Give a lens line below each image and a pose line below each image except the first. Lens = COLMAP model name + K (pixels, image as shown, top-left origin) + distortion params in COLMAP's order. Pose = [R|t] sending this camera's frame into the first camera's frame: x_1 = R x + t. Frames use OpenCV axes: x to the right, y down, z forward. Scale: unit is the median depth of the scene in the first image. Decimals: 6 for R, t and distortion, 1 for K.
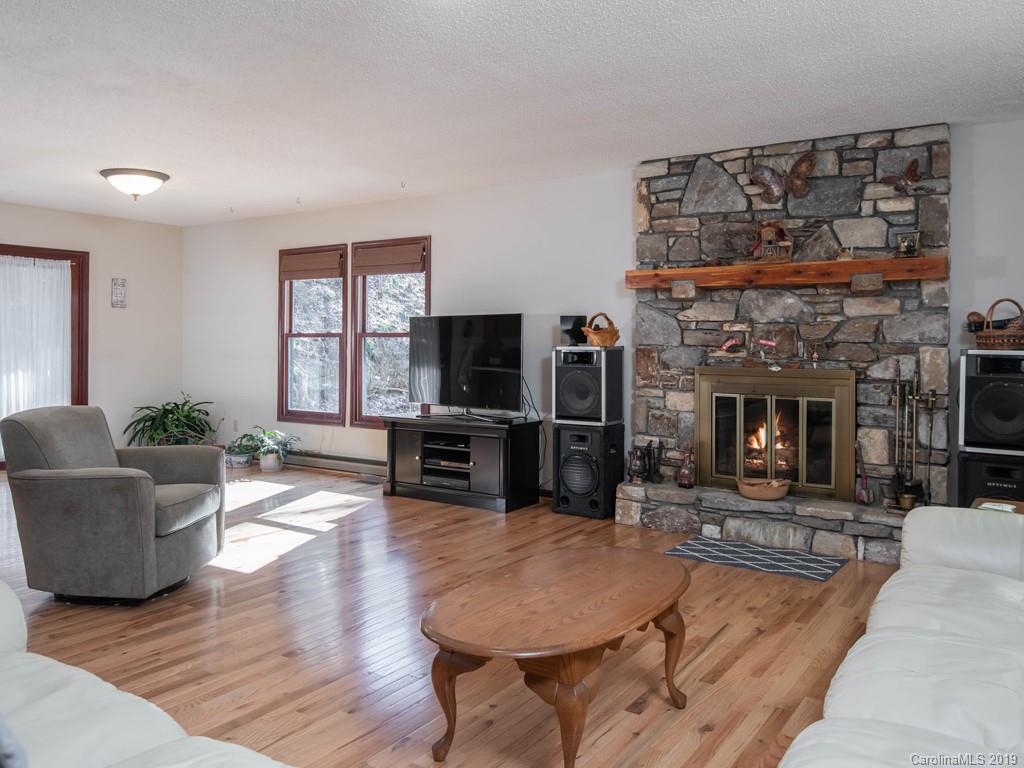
lens RADIAL K [[816.6, 0, 506.9], [0, 816.6, 377.9], [0, 0, 1]] dist [0.001243, -0.026243]
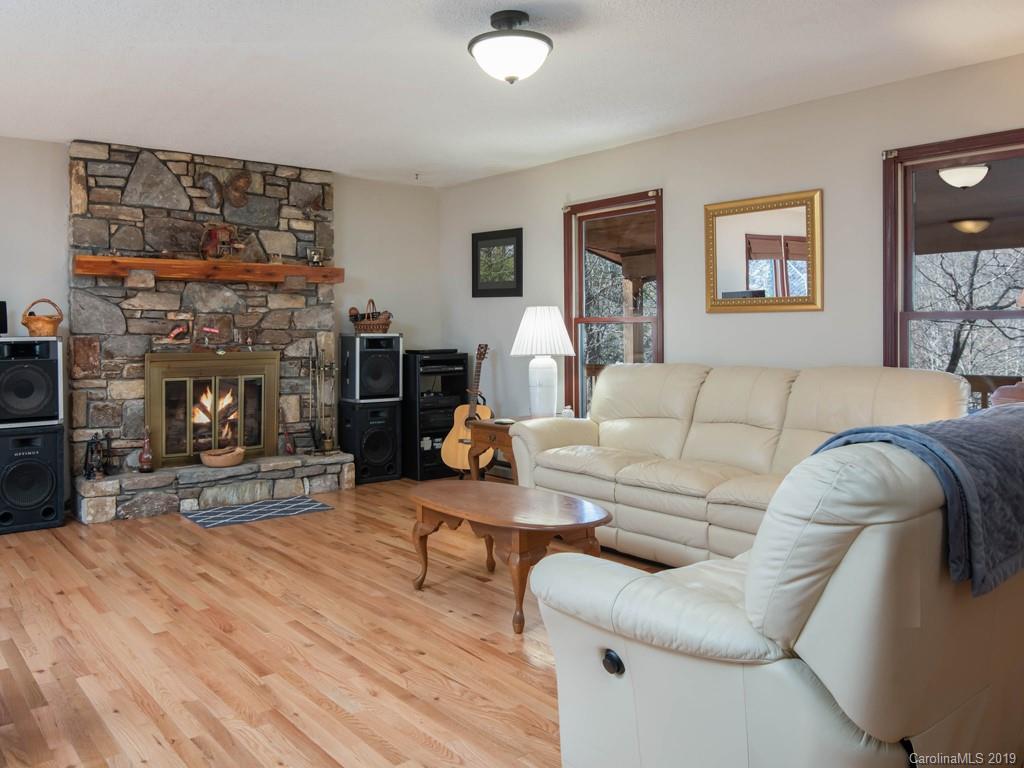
lens RADIAL K [[816.6, 0, 505.2], [0, 816.6, 378.5], [0, 0, 1]] dist [0.001243, -0.026243]
pose [[0.281896, -0.069917, 0.956894, -0.647520], [0.044905, 0.997210, 0.059634, -0.024975], [-0.958393, 0.026158, 0.284250, 0.281527]]
